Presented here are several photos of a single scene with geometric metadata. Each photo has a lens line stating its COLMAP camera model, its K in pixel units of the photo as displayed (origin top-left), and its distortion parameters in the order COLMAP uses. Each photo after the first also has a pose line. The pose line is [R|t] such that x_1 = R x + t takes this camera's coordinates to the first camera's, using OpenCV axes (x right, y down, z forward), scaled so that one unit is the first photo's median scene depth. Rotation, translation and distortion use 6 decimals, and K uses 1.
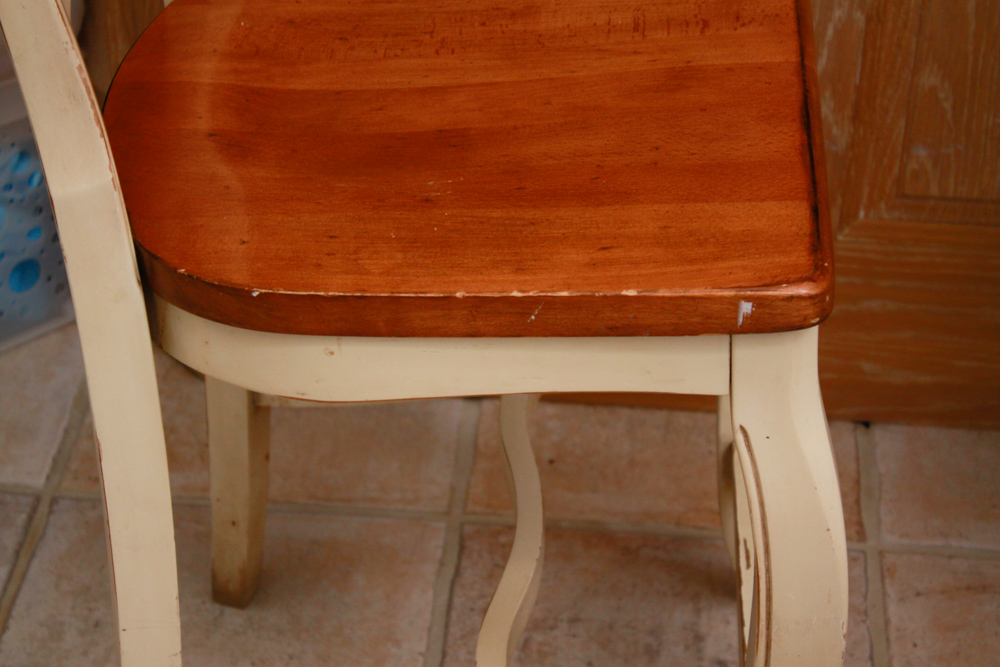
lens RADIAL K [[2313.6, 0, 485.4], [0, 2313.6, 368.3], [0, 0, 1]] dist [0.071523, 0.000000]
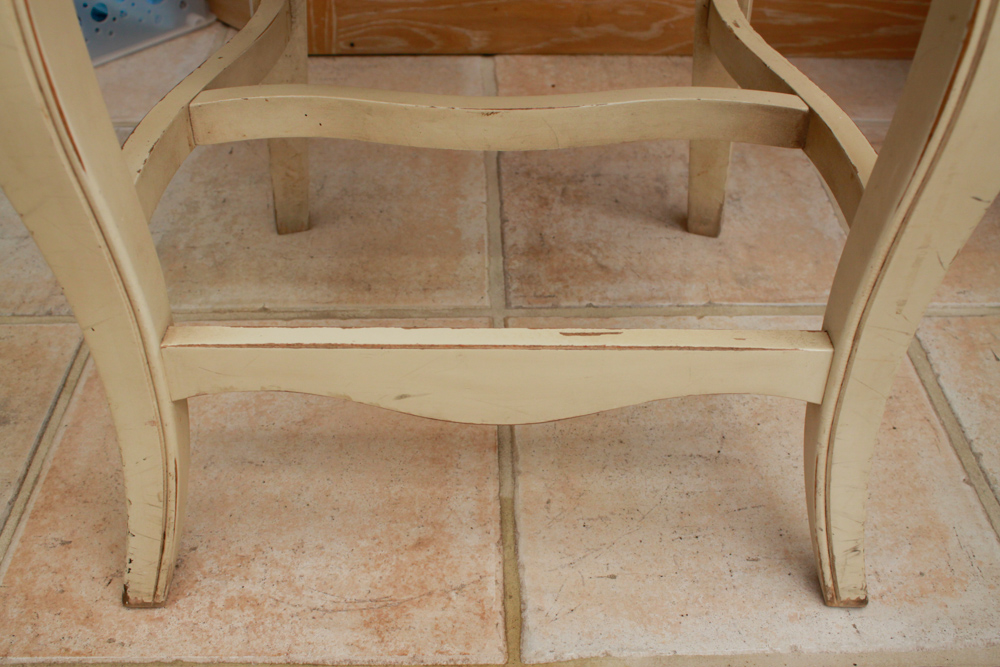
lens RADIAL K [[1031.8, 0, 495.5], [0, 1031.8, 340.0], [0, 0, 1]] dist [-0.103172, 0.000000]
pose [[0.994079, -0.073976, 0.079591, -0.071439], [0.067067, 0.994015, 0.086235, 0.148984], [-0.085493, -0.080386, 0.993091, 0.432994]]
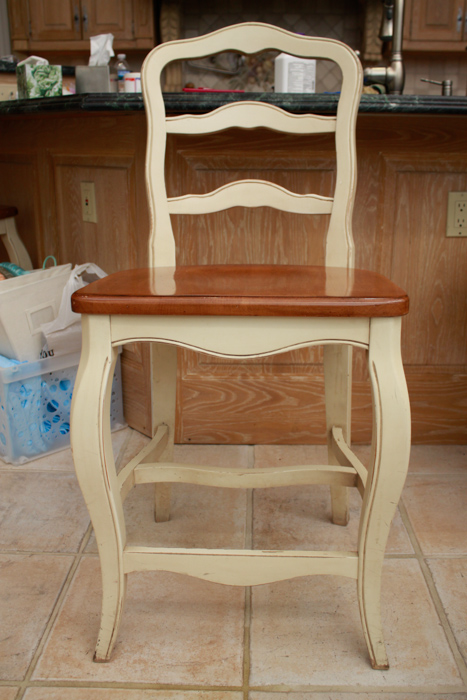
lens RADIAL K [[666.8, 0, 243.1], [0, 666.8, 366.0], [0, 0, 1]] dist [-0.098252, 0.000000]
pose [[0.997858, -0.038571, 0.052844, -0.066900], [0.051777, 0.959328, -0.277506, 0.179126], [-0.039991, 0.279647, 0.959270, 0.151090]]
